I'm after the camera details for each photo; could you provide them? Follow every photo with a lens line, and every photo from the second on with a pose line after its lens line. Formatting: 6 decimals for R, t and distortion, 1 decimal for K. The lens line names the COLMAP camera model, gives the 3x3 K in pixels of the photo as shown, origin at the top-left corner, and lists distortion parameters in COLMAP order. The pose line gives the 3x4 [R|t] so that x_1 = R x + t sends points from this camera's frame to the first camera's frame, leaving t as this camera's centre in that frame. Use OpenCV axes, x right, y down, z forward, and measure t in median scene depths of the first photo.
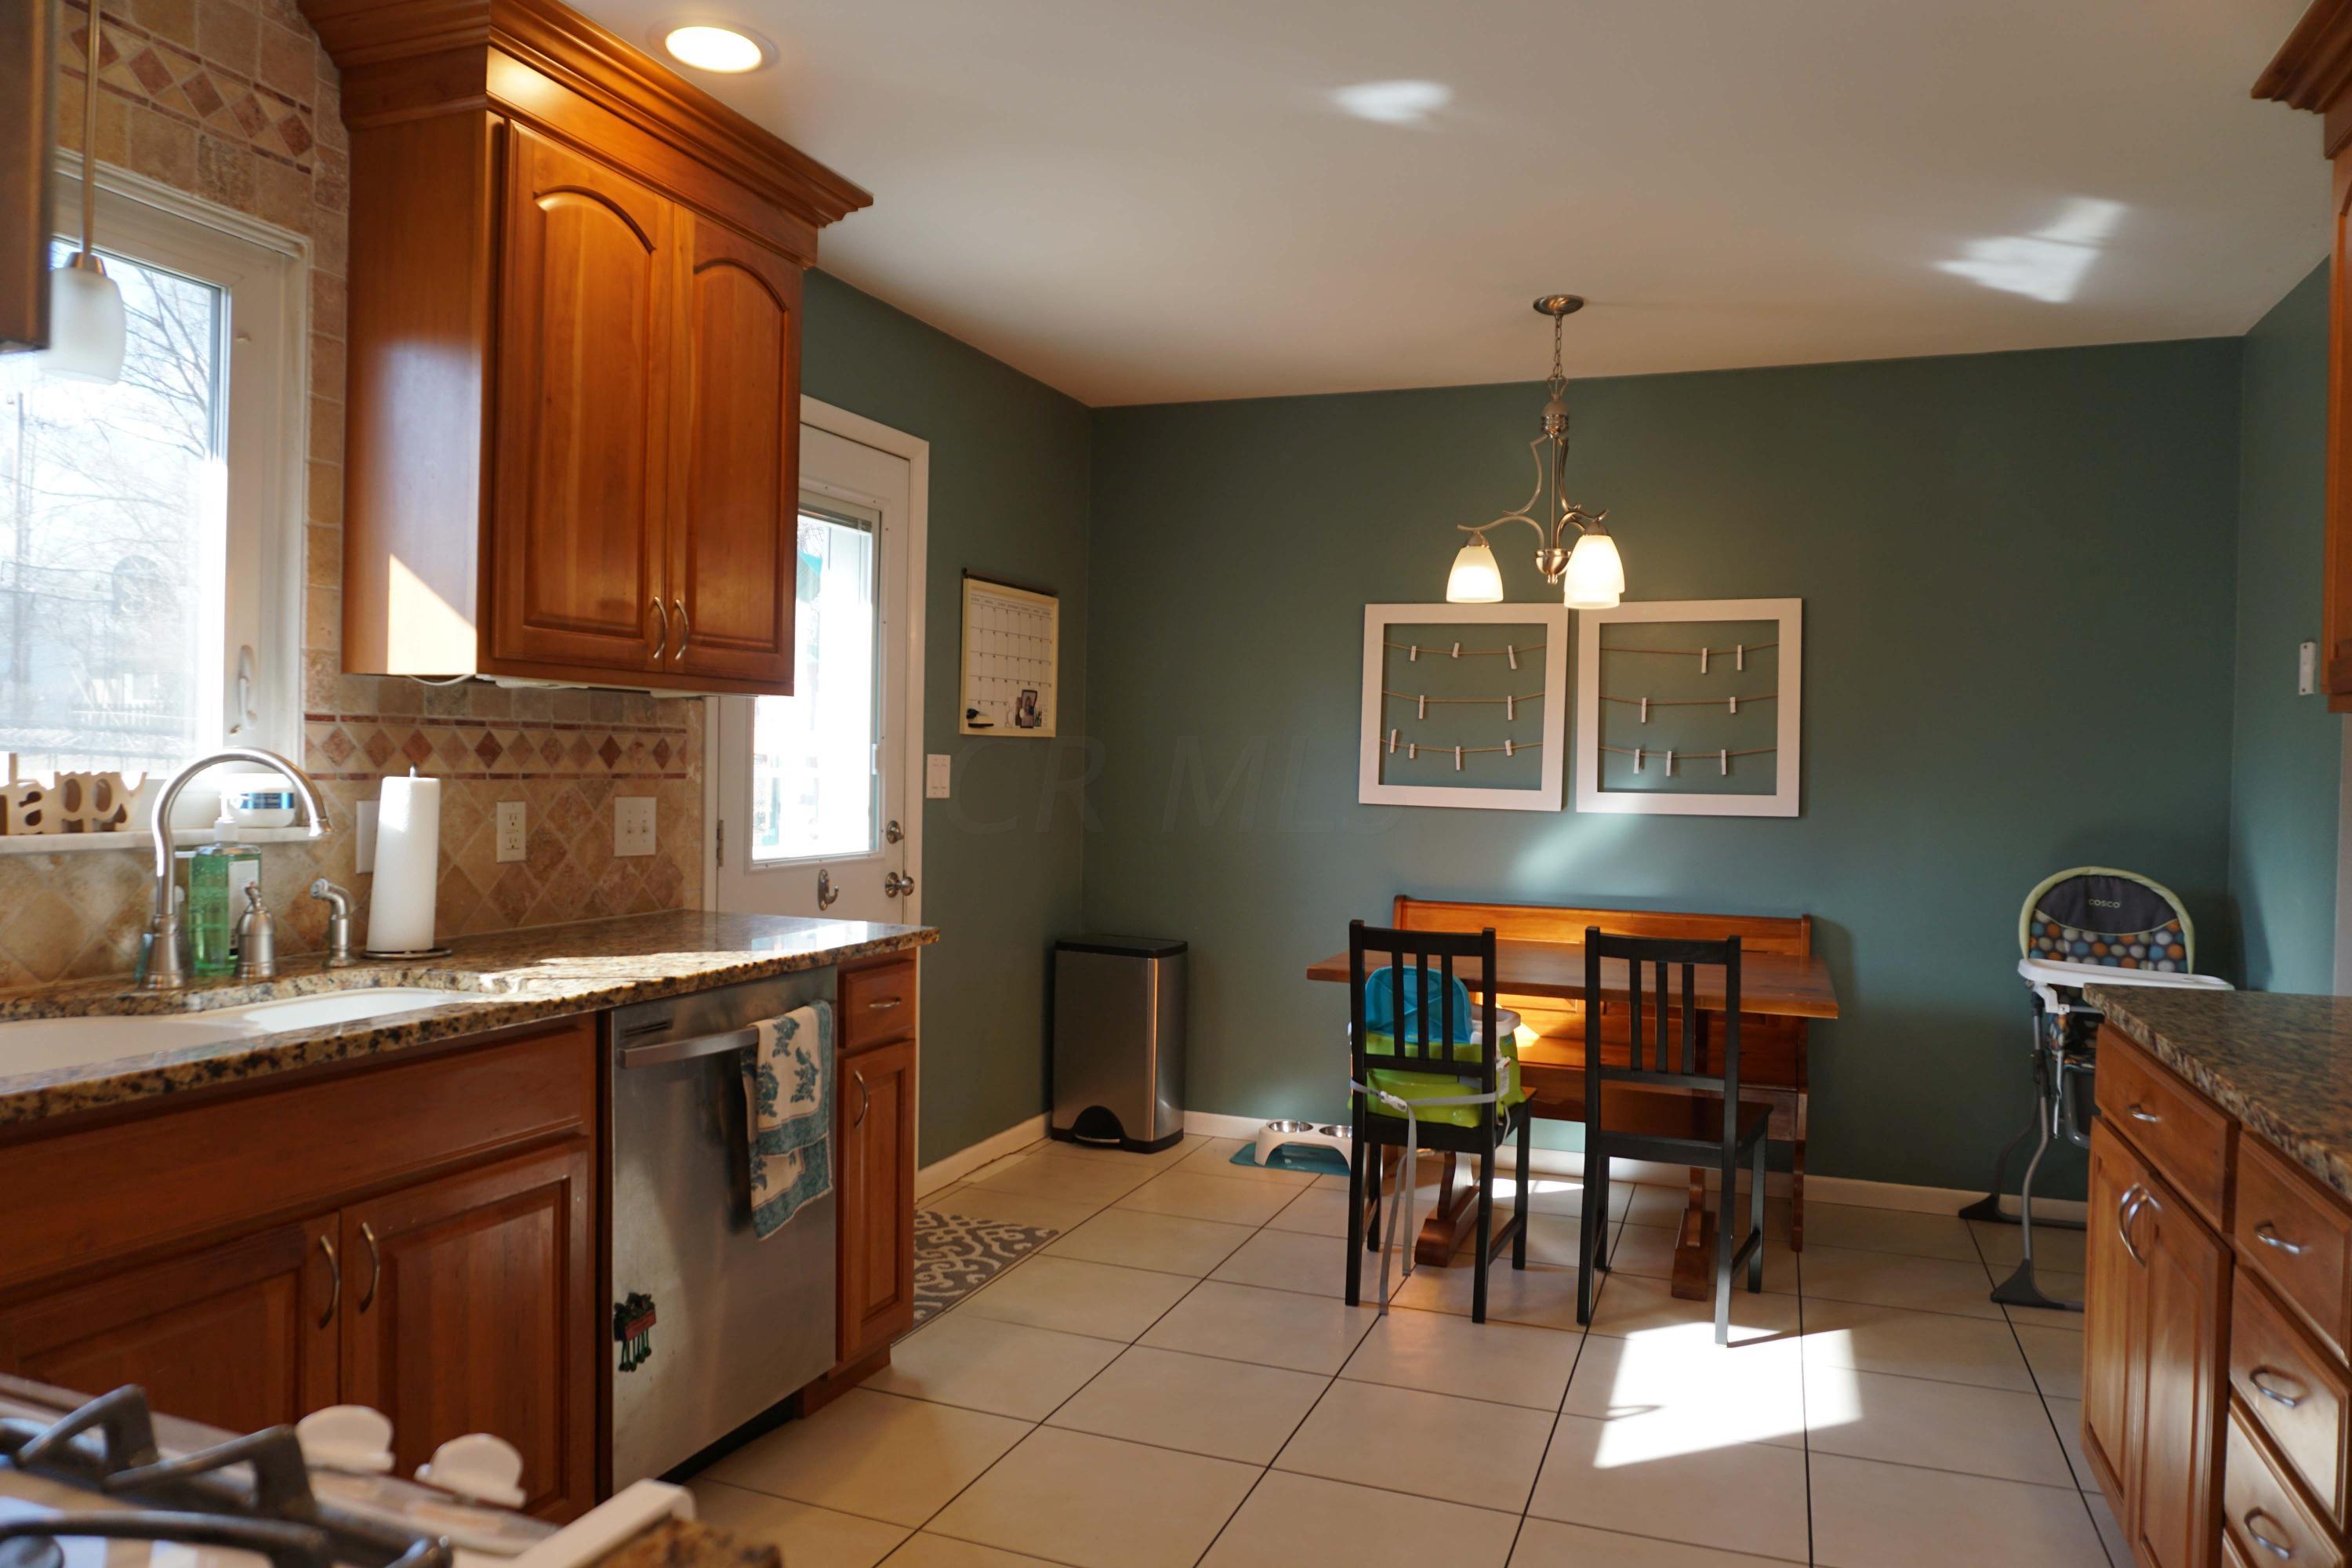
lens RADIAL K [[1558.9, 0, 1174.6], [0, 1558.9, 792.0], [0, 0, 1]] dist [-0.038331, 0.013710]
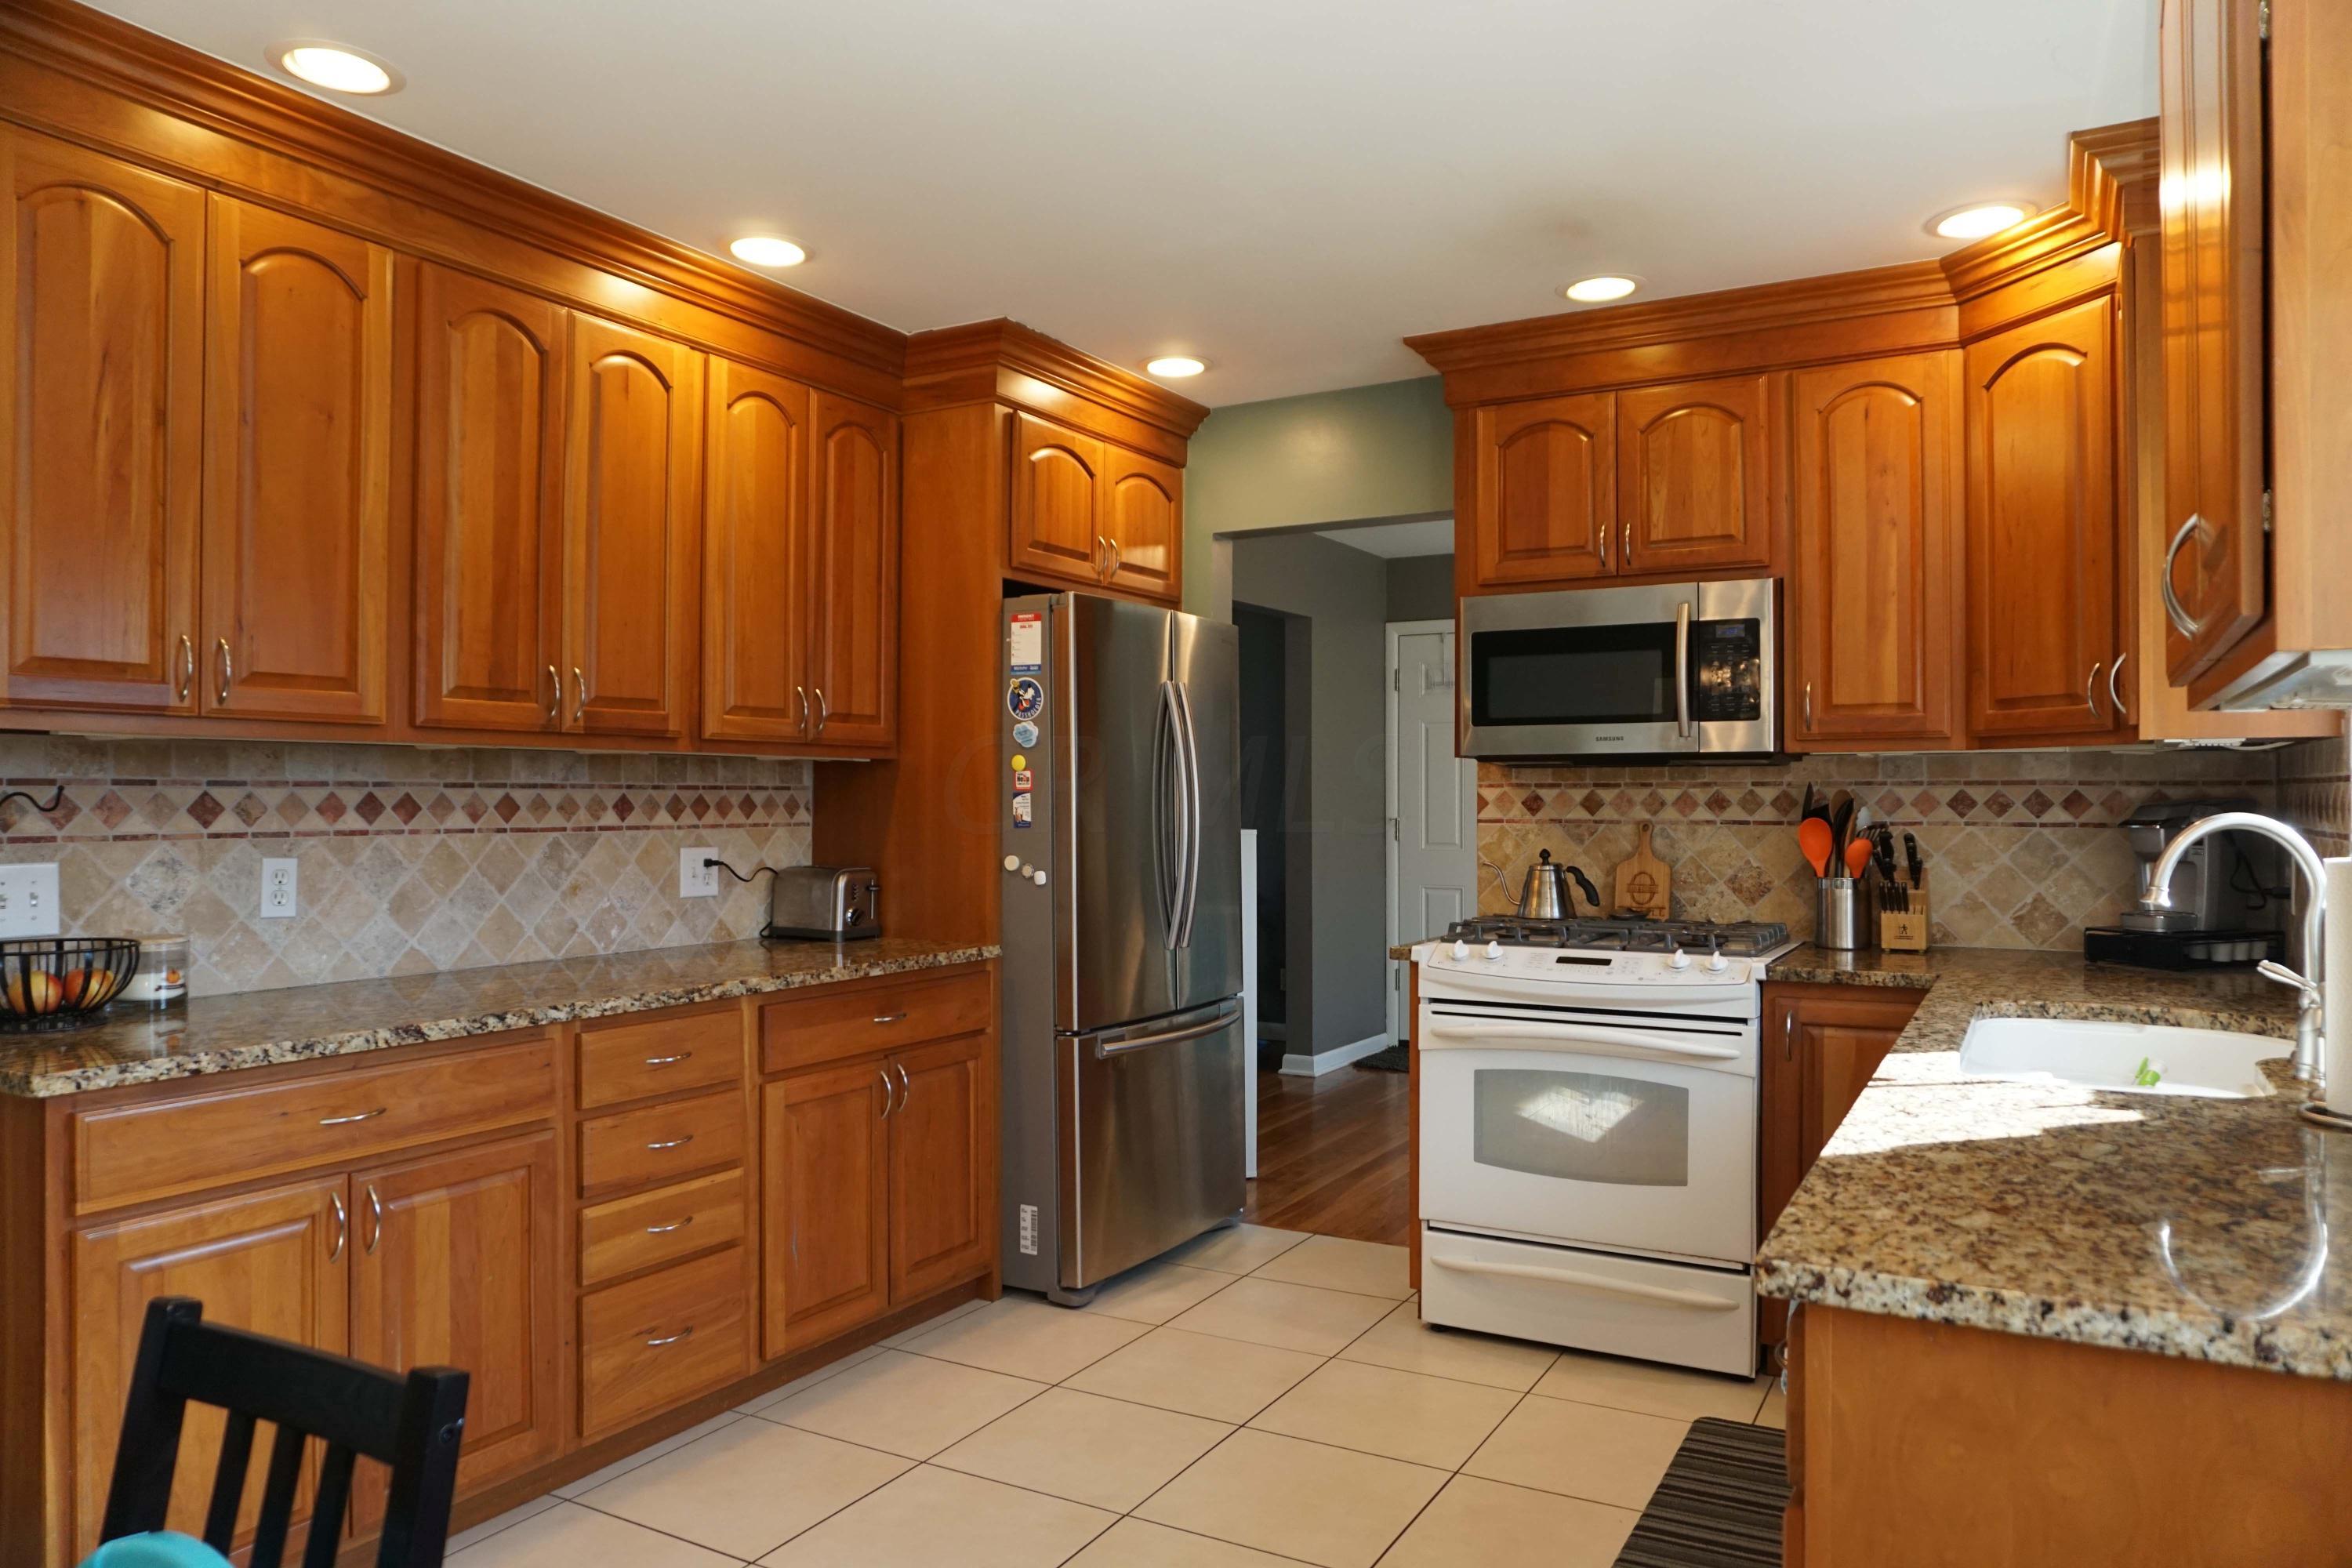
lens RADIAL K [[1558.9, 0, 1179.5], [0, 1558.9, 781.8], [0, 0, 1]] dist [-0.038331, 0.013710]
pose [[-0.990242, -0.017582, 0.138245, -1.083493], [-0.016550, 0.999826, 0.008612, -0.062730], [-0.138372, 0.006240, -0.990361, 1.985070]]
